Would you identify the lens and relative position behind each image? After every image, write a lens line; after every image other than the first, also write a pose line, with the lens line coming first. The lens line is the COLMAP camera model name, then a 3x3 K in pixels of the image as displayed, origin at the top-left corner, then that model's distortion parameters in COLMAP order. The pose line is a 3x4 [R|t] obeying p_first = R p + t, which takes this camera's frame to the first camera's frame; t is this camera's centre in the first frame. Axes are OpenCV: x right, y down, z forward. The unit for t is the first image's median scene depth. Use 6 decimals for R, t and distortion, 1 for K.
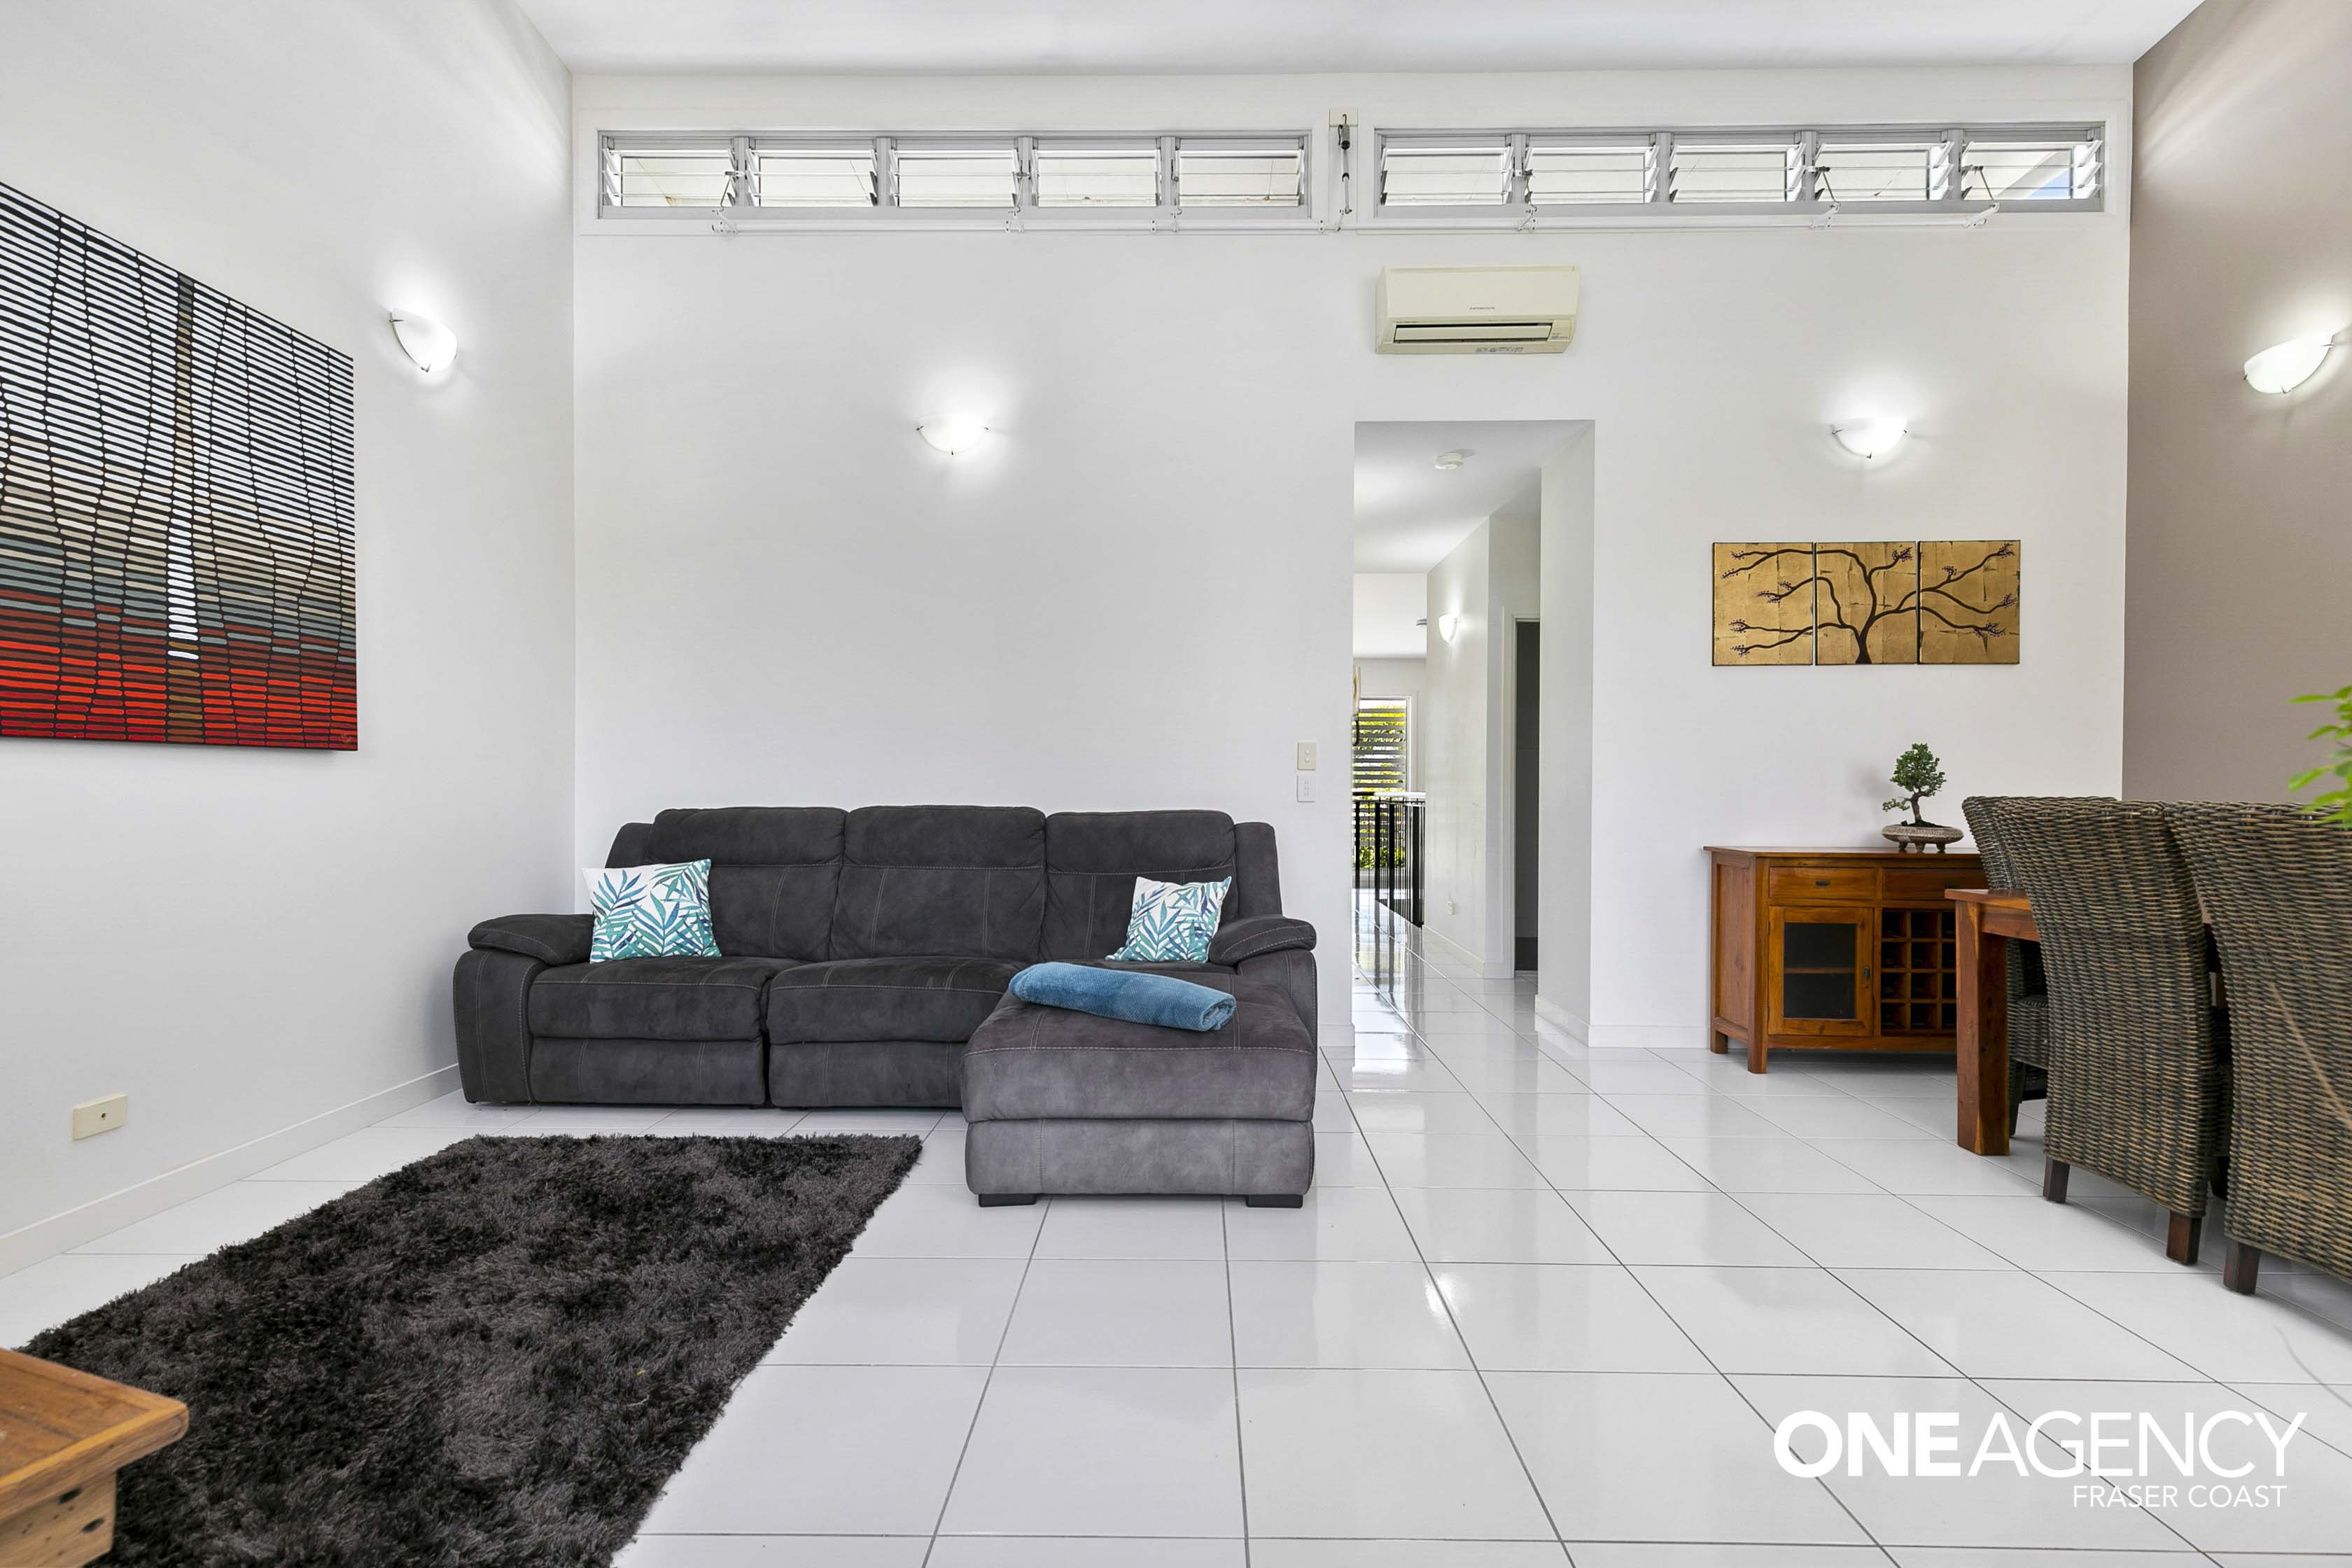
lens RADIAL K [[1066.8, 0, 1191.4], [0, 1066.8, 789.9], [0, 0, 1]] dist [0.013341, -0.000880]
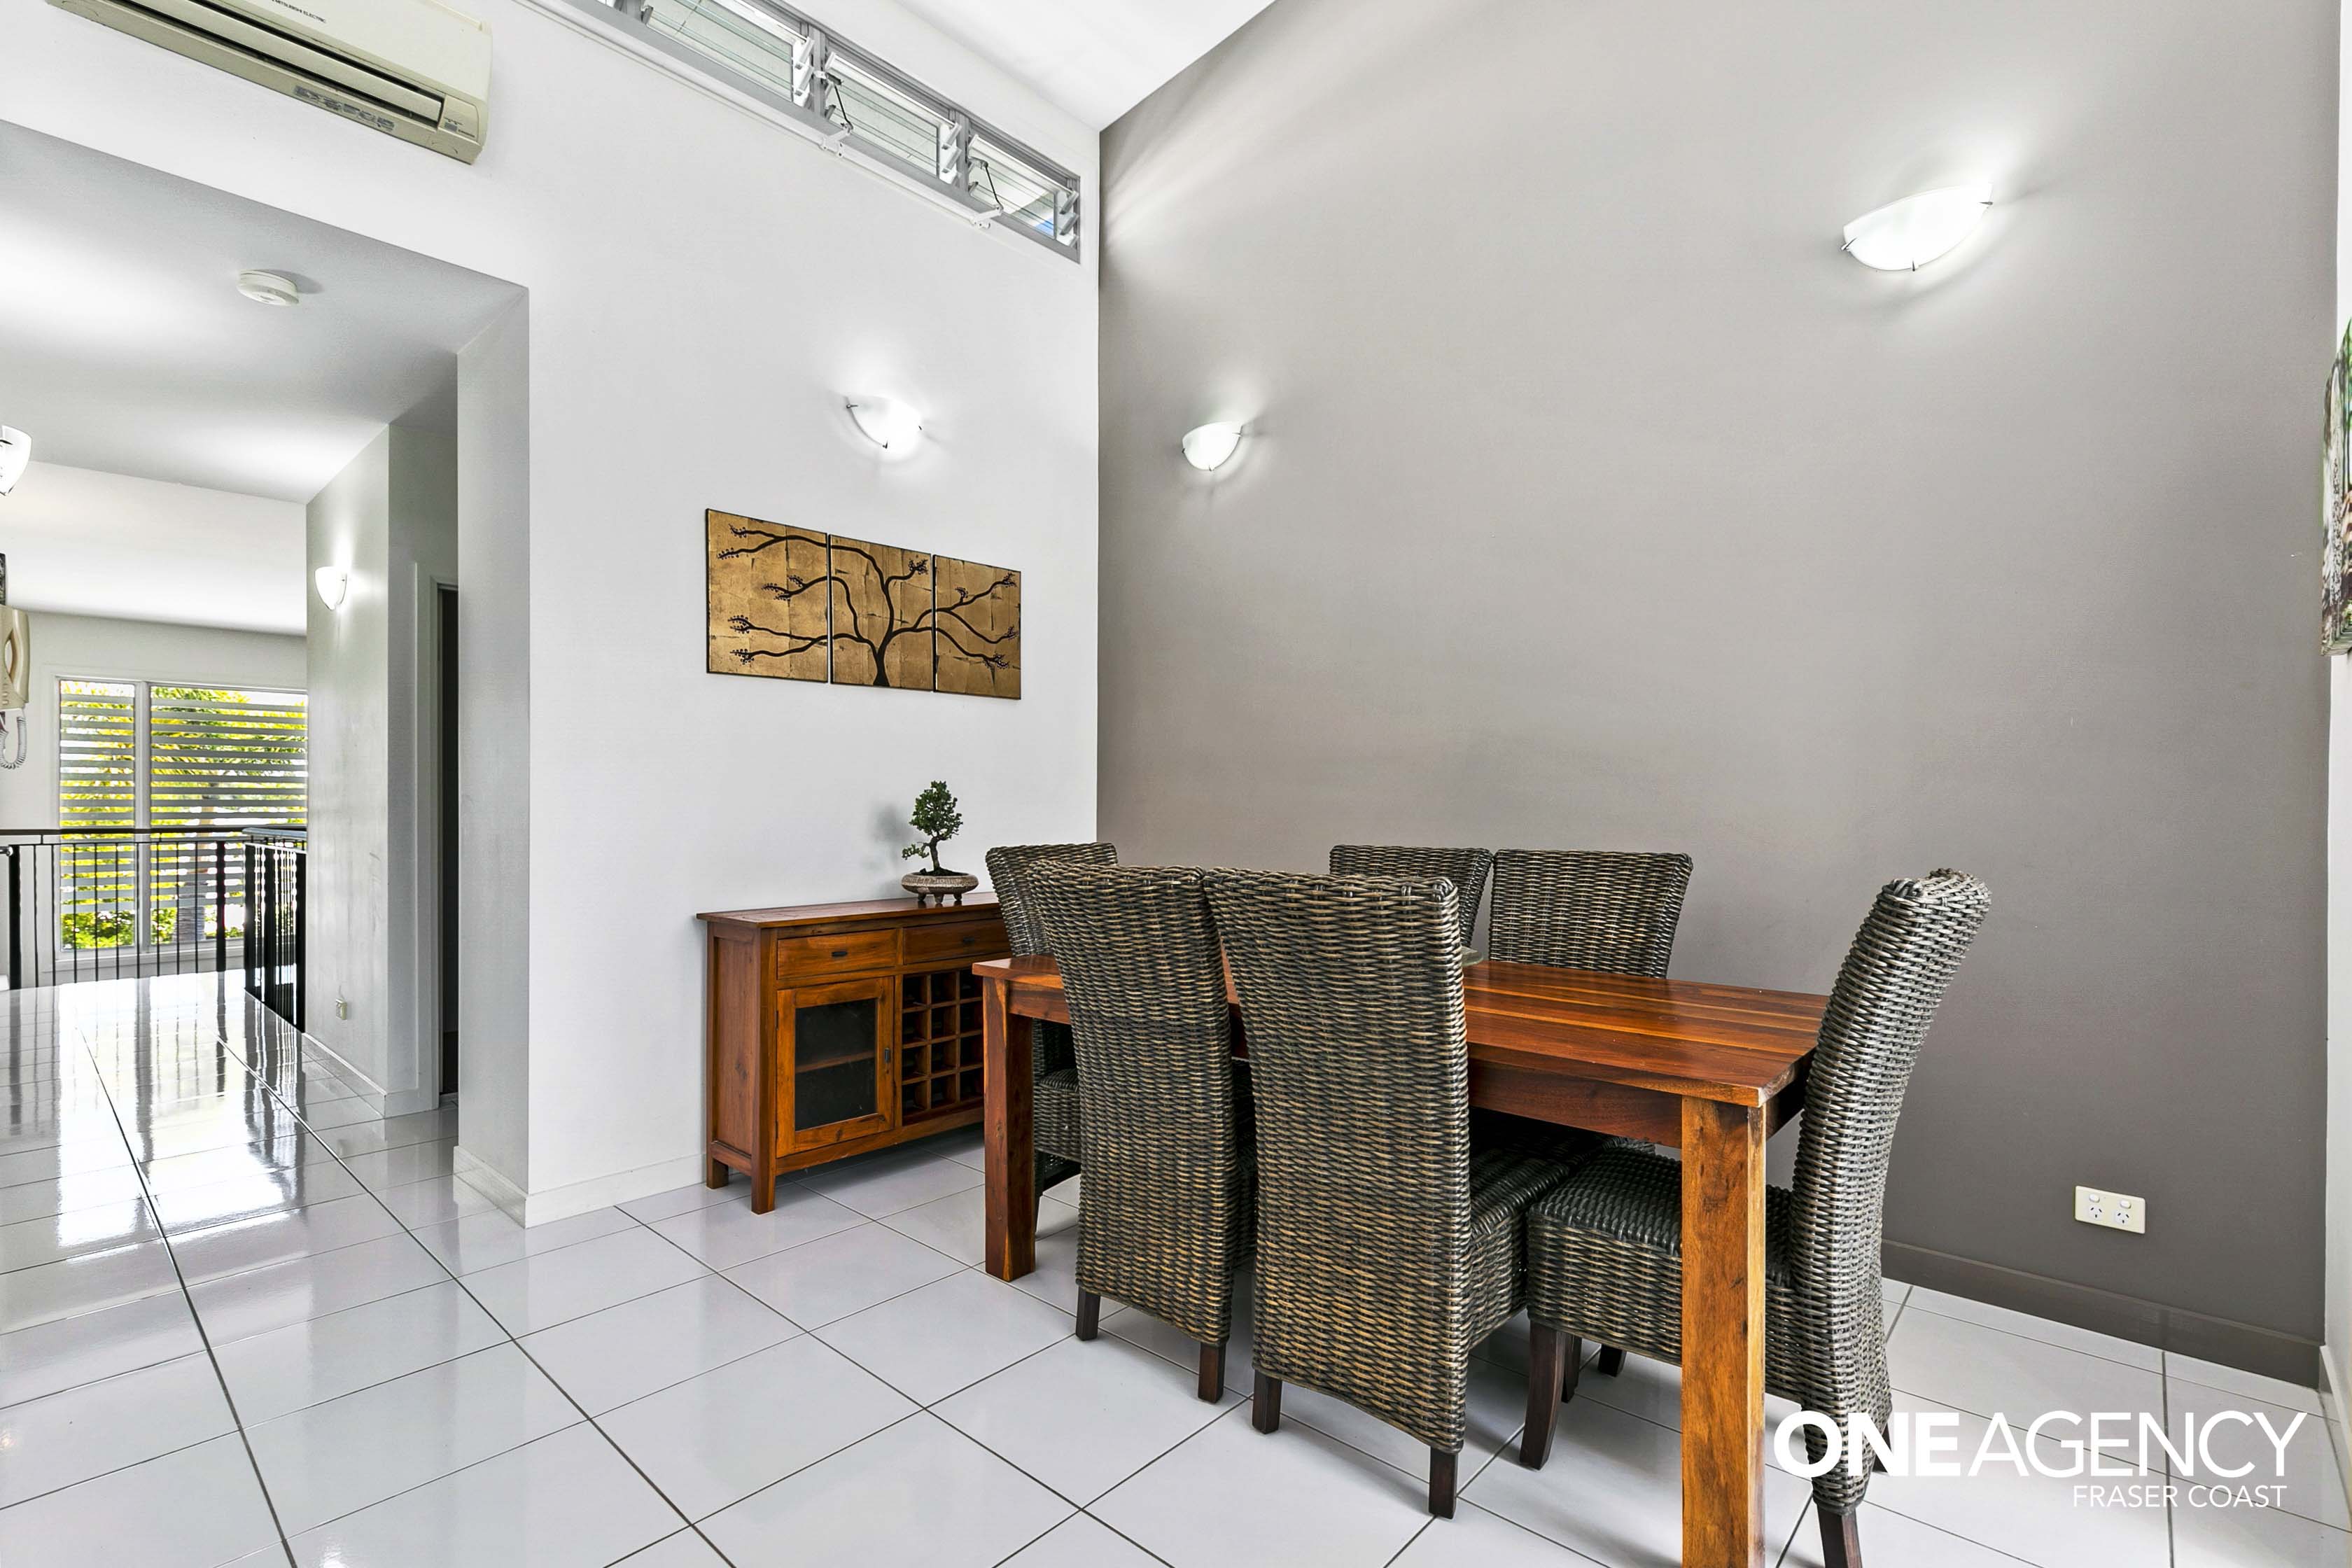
lens RADIAL K [[1058.2, 0, 1176.2], [0, 1058.2, 802.2], [0, 0, 1]] dist [-0.000298, -0.000384]
pose [[0.669442, -0.002134, 0.742861, 0.161504], [0.005977, 0.999979, -0.002514, -0.021964], [-0.742840, 0.006123, 0.669441, 0.268564]]
